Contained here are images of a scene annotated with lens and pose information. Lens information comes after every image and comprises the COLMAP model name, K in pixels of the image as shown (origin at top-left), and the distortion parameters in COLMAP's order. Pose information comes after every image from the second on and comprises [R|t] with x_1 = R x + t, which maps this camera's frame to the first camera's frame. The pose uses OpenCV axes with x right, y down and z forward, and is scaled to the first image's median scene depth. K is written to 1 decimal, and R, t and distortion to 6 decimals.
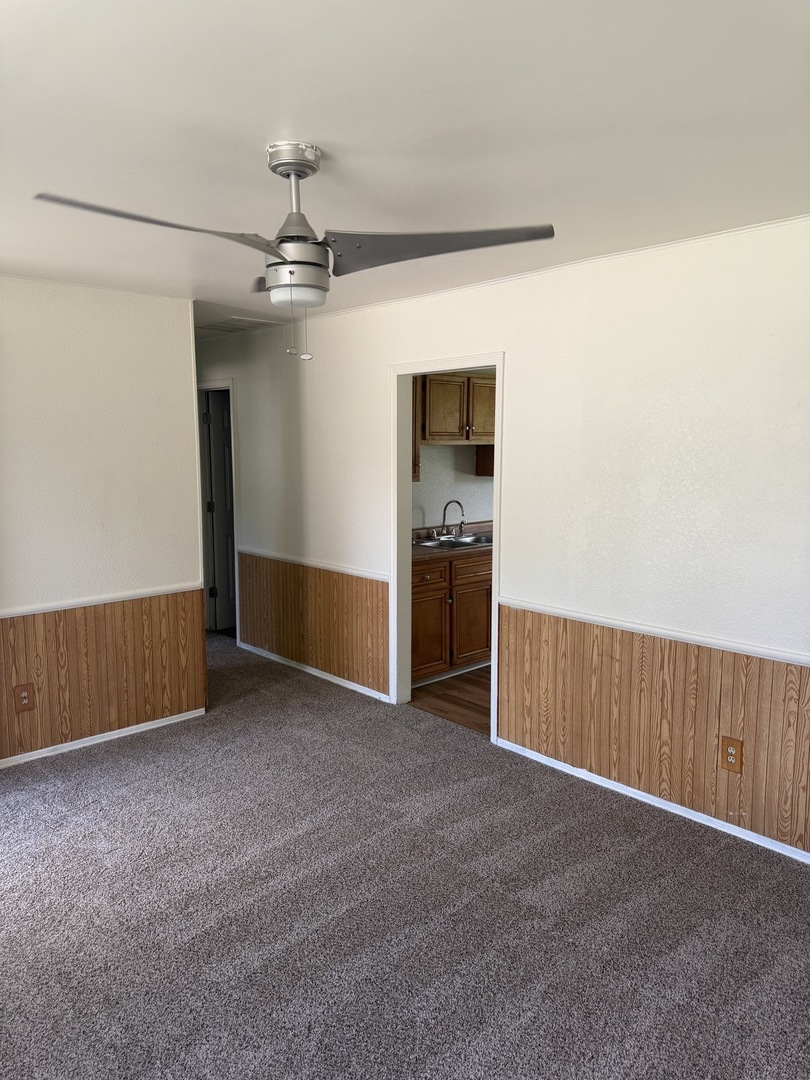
lens RADIAL K [[763.5, 0, 408.2], [0, 763.5, 534.0], [0, 0, 1]] dist [0.001011, -0.005518]
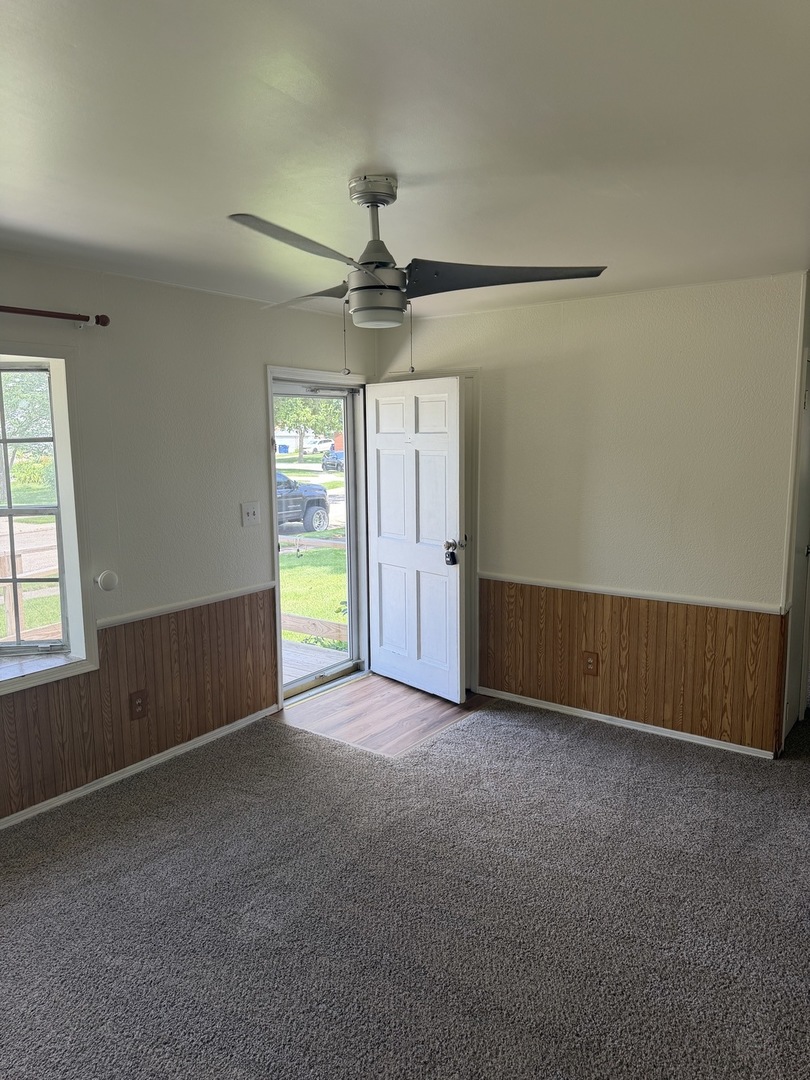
lens RADIAL K [[763.5, 0, 406.7], [0, 763.5, 541.8], [0, 0, 1]] dist [0.001011, -0.005518]
pose [[0.194400, 0.136221, -0.971418, 0.503525], [-0.117960, 0.986370, 0.114712, -0.062112], [0.973804, 0.092288, 0.207819, 0.441320]]
